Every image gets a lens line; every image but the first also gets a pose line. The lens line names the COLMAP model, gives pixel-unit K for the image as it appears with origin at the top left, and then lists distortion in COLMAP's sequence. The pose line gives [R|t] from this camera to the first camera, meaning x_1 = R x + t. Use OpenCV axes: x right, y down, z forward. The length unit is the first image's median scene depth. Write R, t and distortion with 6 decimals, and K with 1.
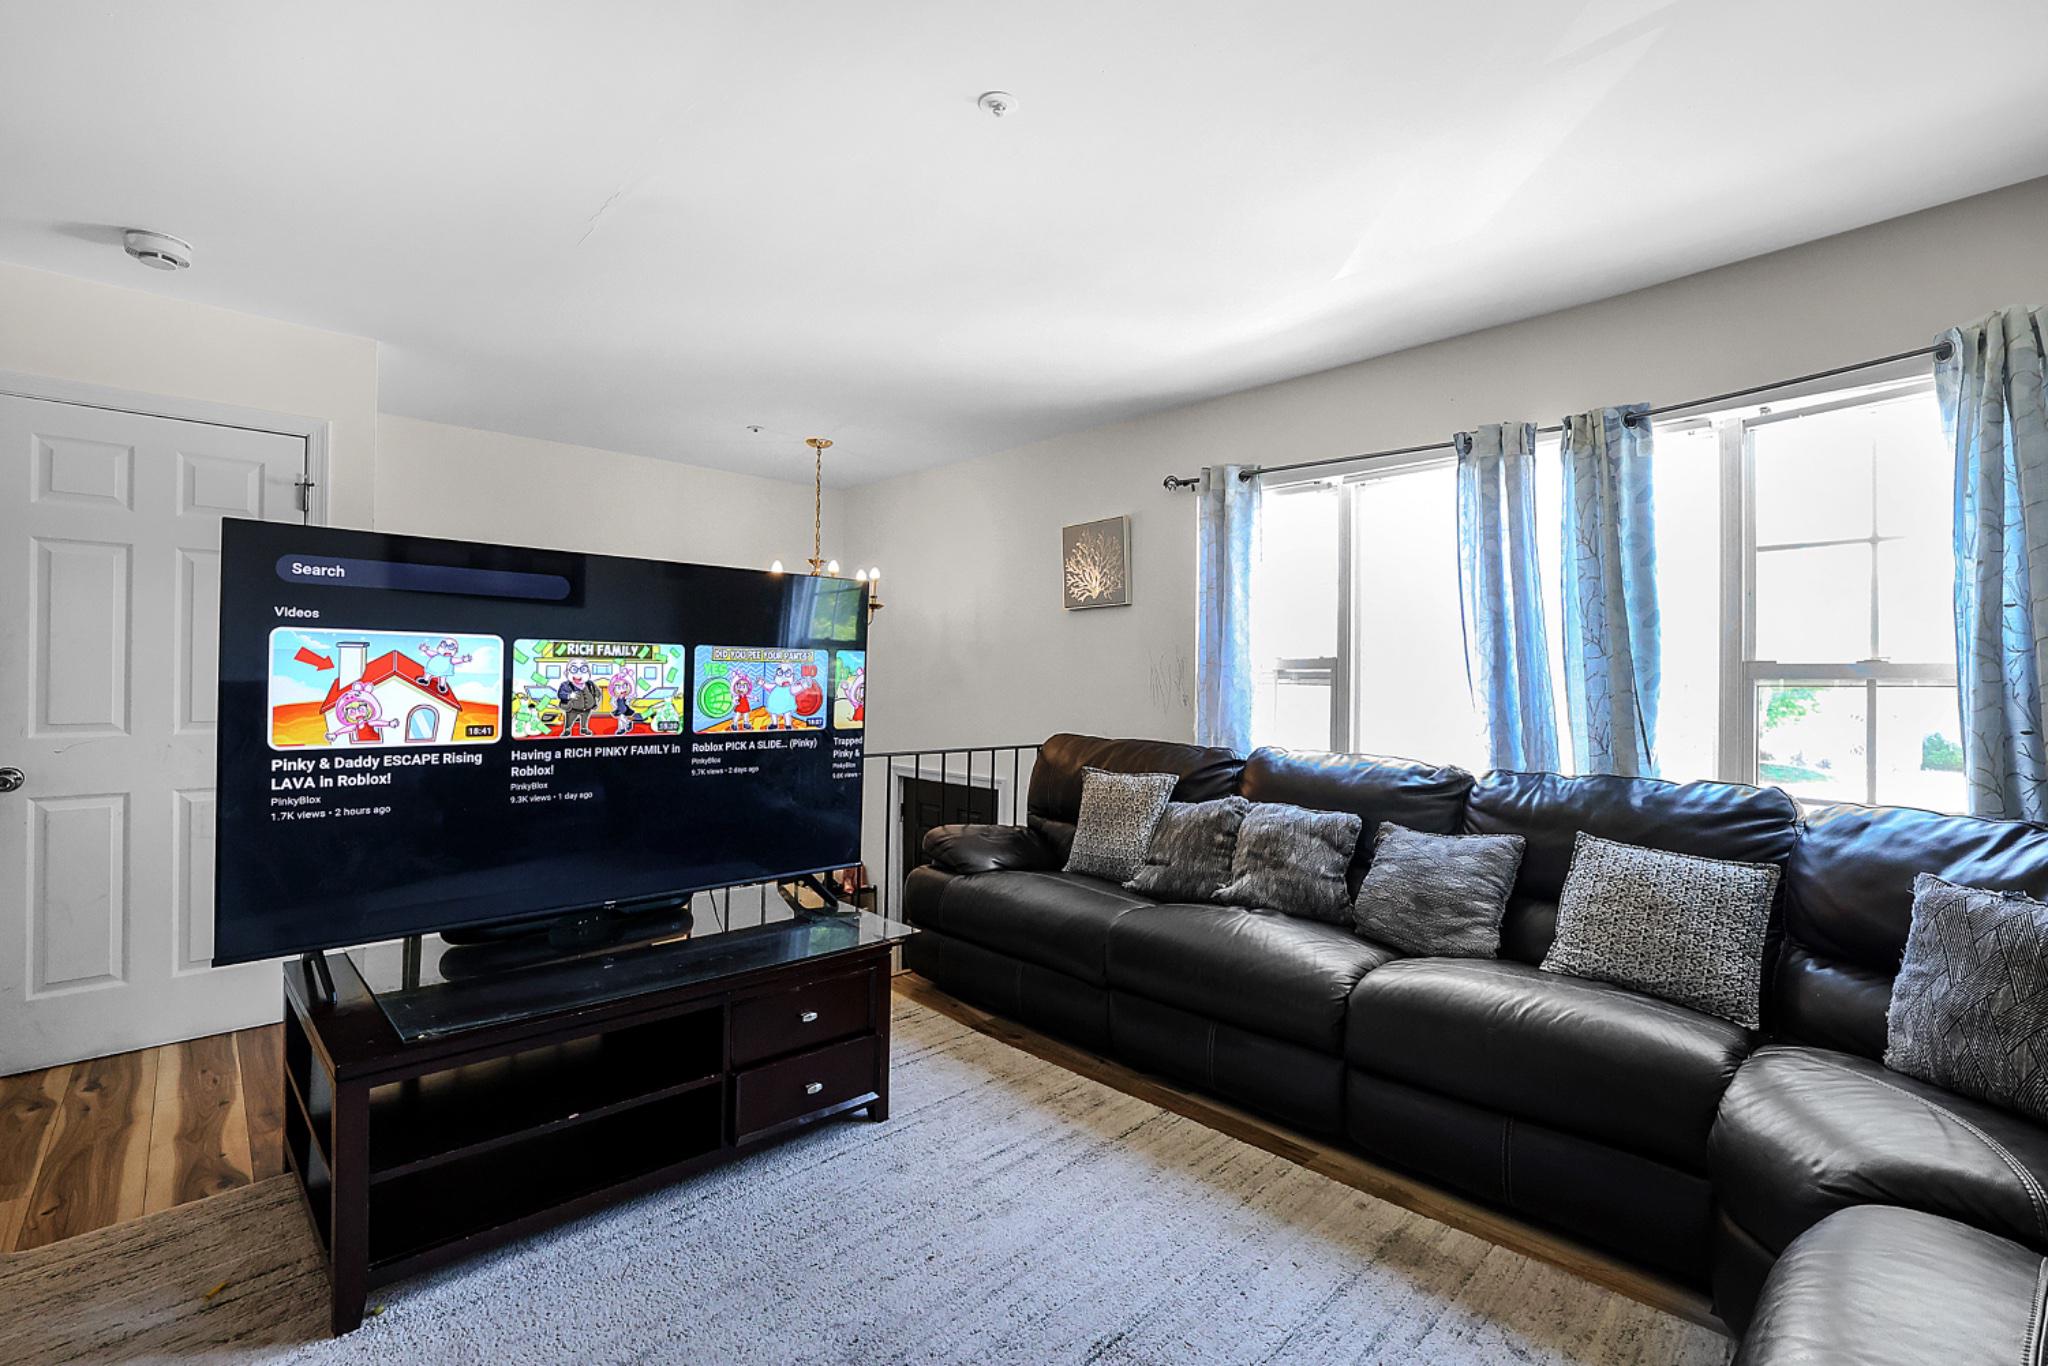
lens RADIAL K [[905.8, 0, 1020.2], [0, 905.8, 676.5], [0, 0, 1]] dist [-0.016164, 0.001696]
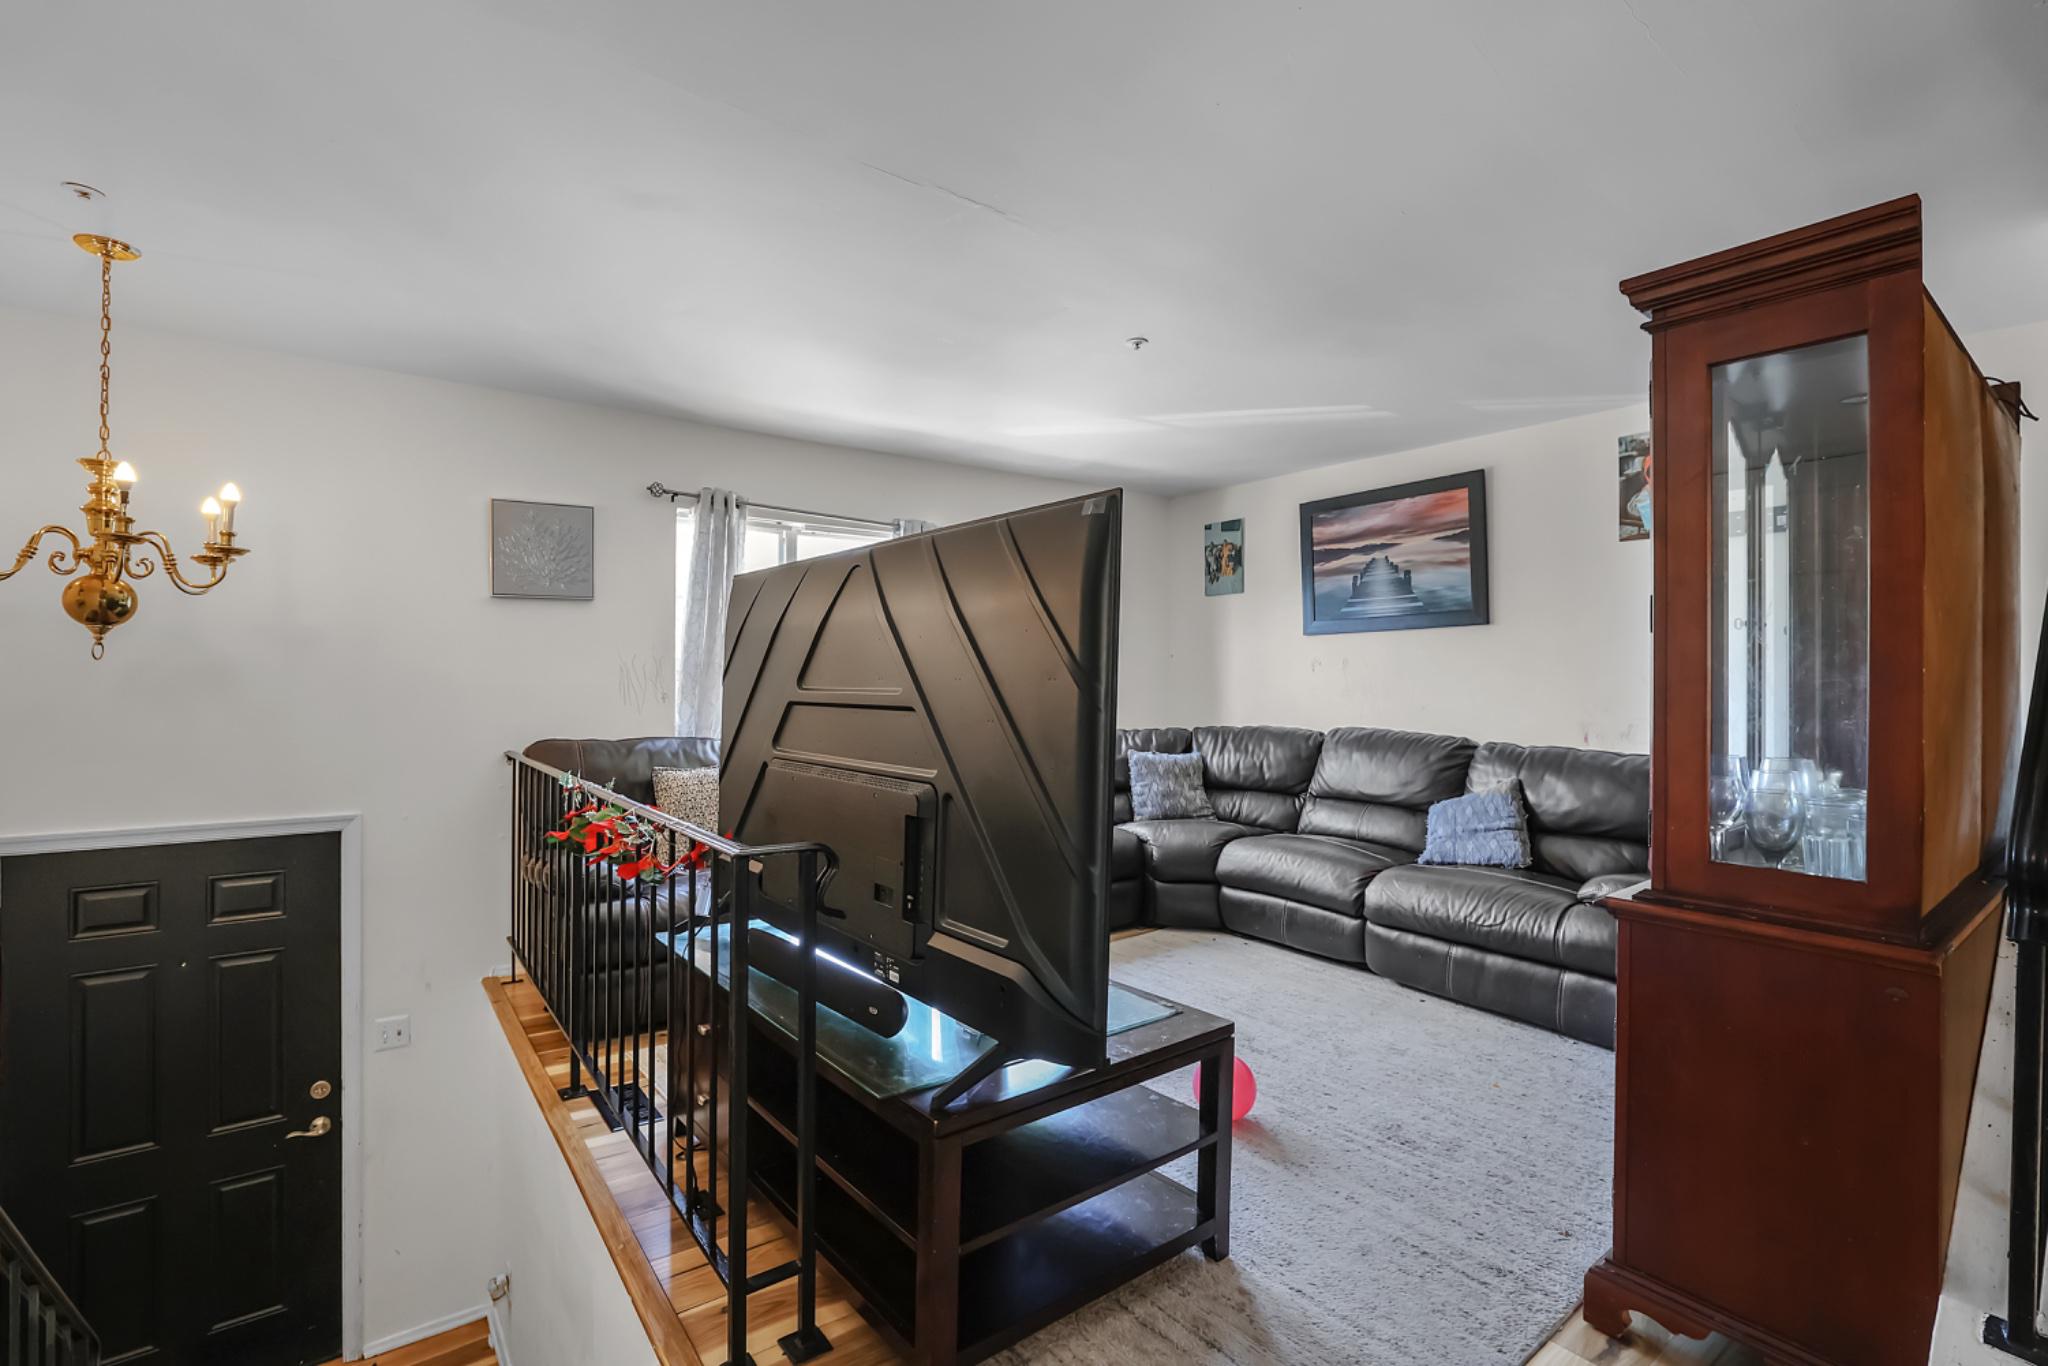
lens RADIAL K [[905.8, 0, 1019.2], [0, 905.8, 685.7], [0, 0, 1]] dist [-0.016164, 0.001696]
pose [[0.086528, 0.001672, 0.996248, -0.780237], [-0.006477, 0.999978, -0.001115, 0.010227], [-0.996228, -0.006357, 0.086537, 0.484570]]
